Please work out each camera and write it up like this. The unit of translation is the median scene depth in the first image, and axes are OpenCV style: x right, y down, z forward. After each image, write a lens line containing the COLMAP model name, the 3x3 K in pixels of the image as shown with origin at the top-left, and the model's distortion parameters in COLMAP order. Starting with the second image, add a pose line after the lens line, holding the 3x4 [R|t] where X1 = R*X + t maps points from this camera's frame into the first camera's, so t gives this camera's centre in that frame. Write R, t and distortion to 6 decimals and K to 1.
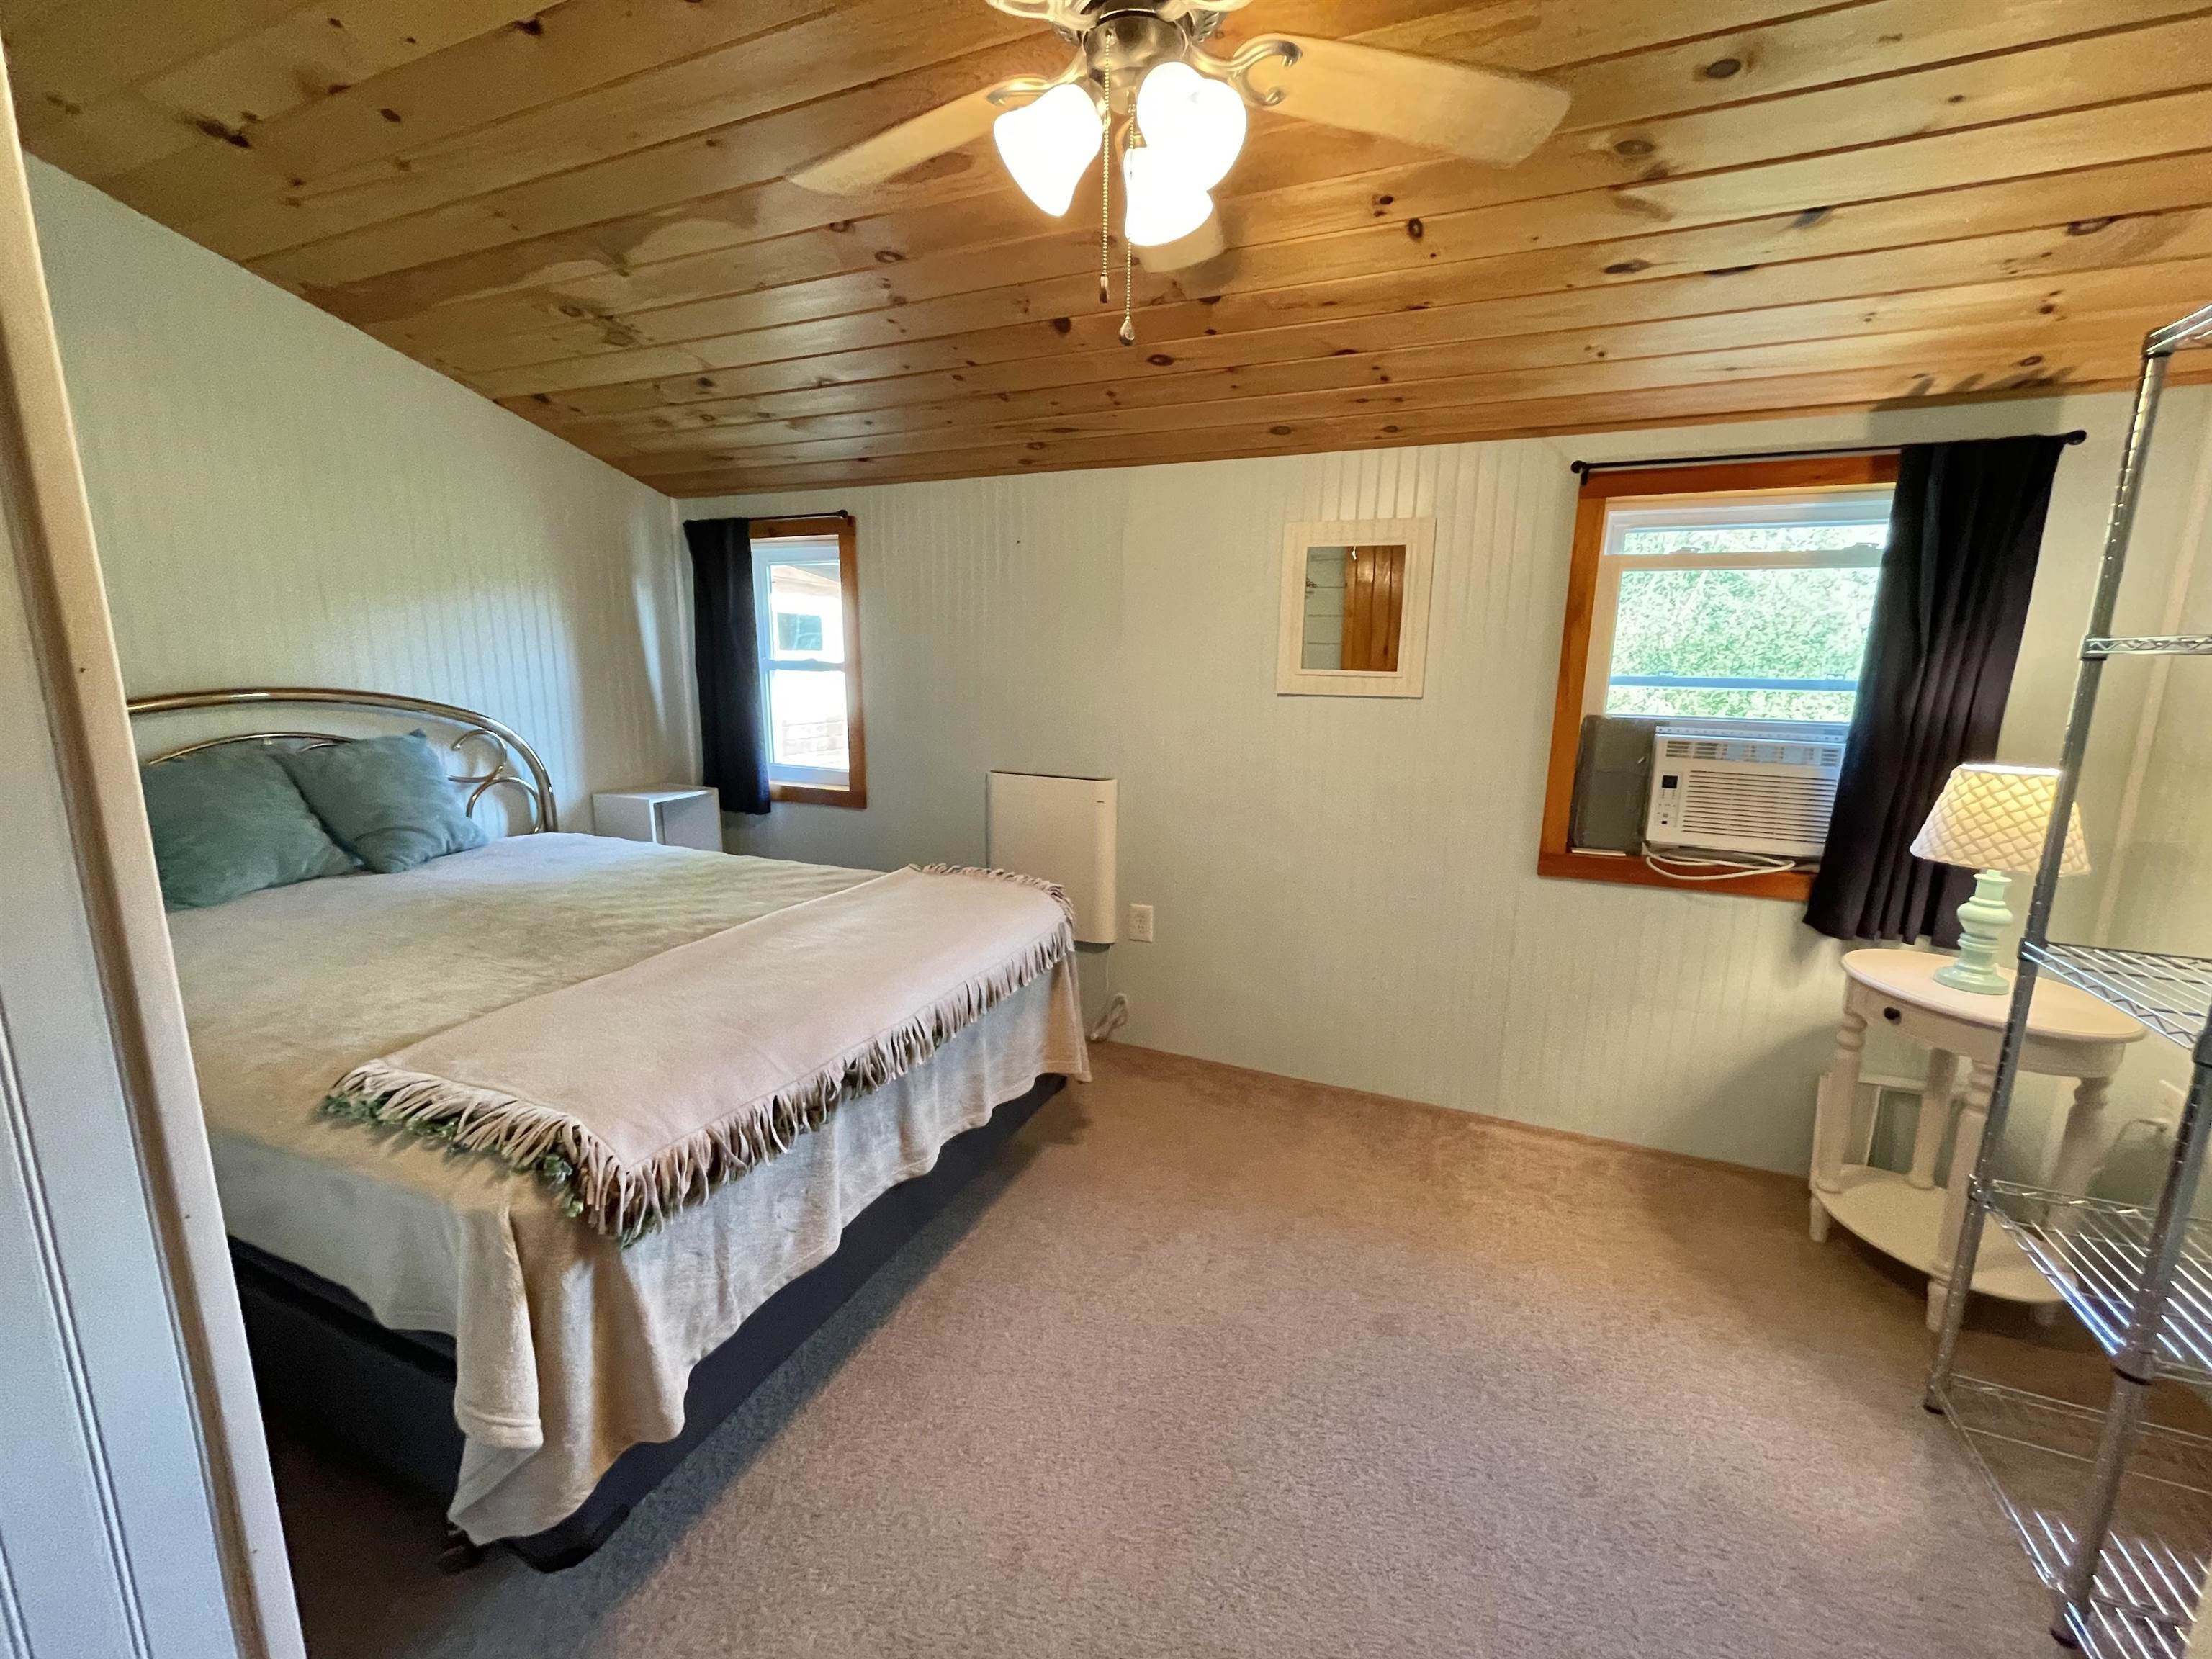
lens RADIAL K [[900.3, 0, 1092.8], [0, 900.3, 838.2], [0, 0, 1]] dist [-0.004244, 0.000217]
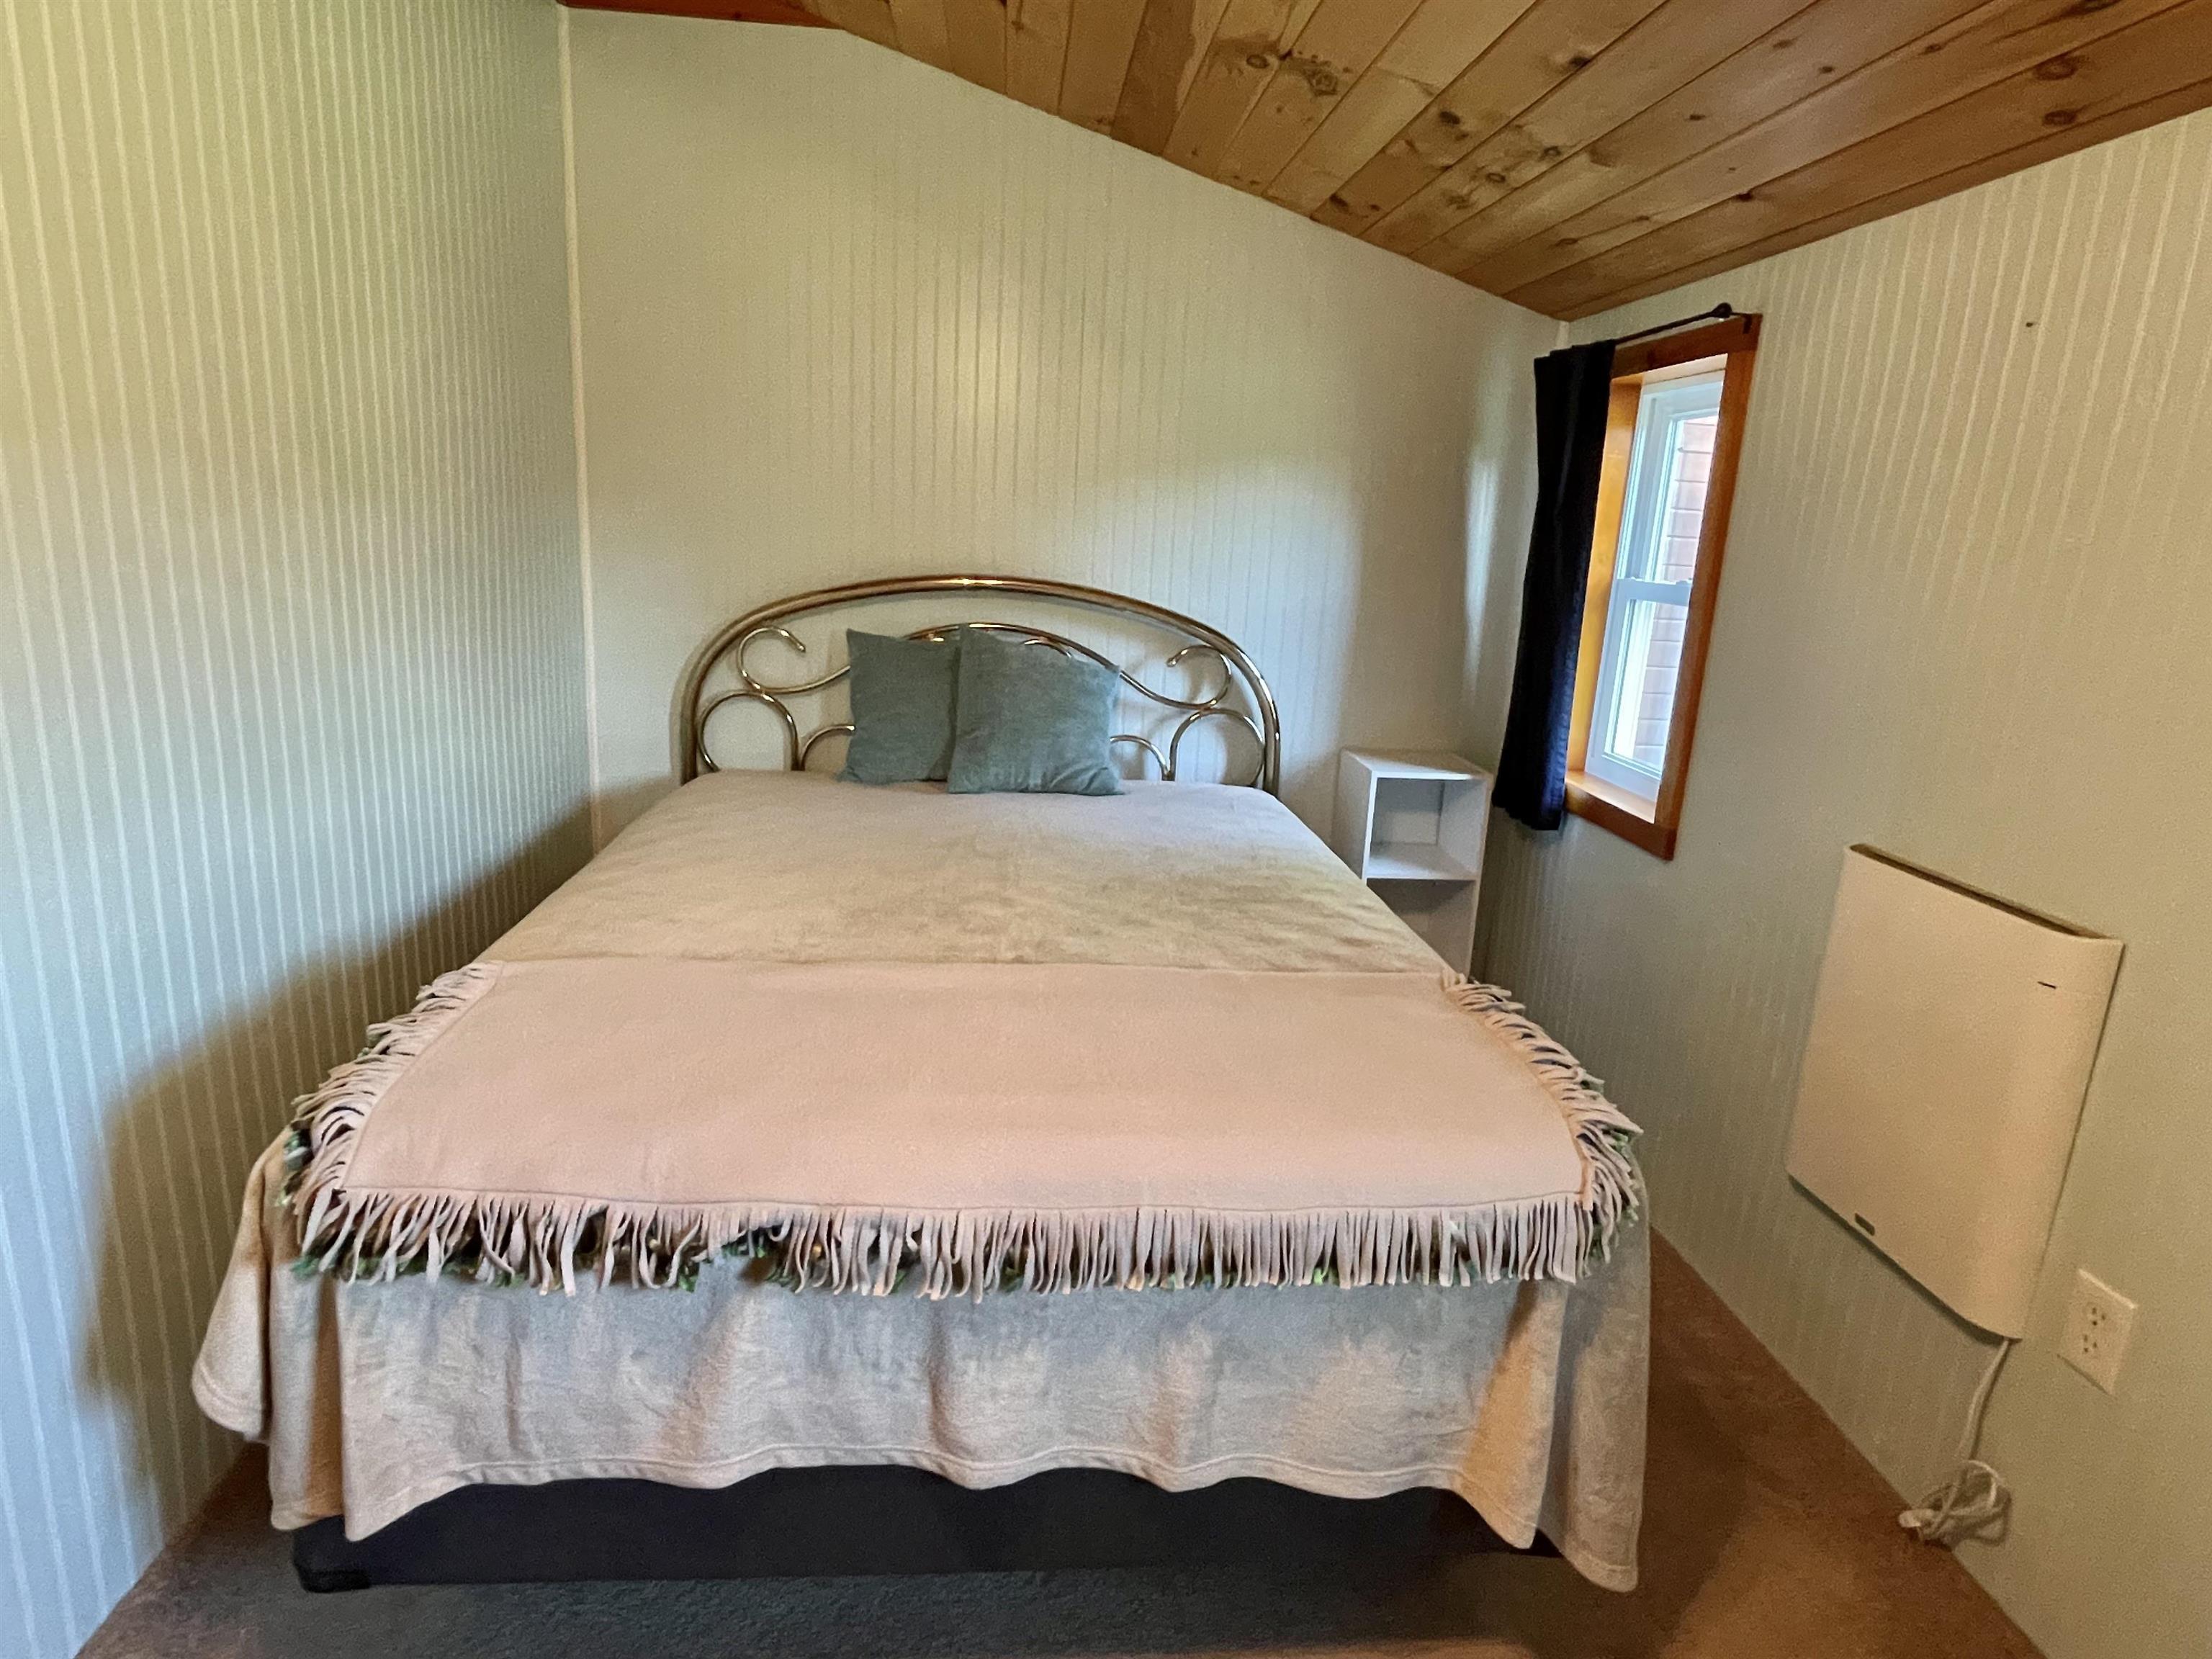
lens RADIAL K [[1242.5, 0, 1103.5], [0, 1242.5, 835.4], [0, 0, 1]] dist [-0.000333, -0.001423]
pose [[0.482322, 0.224919, -0.846627, 0.331000], [-0.219141, 0.966725, 0.131981, -0.110340], [0.848141, 0.121874, 0.515562, 0.493812]]
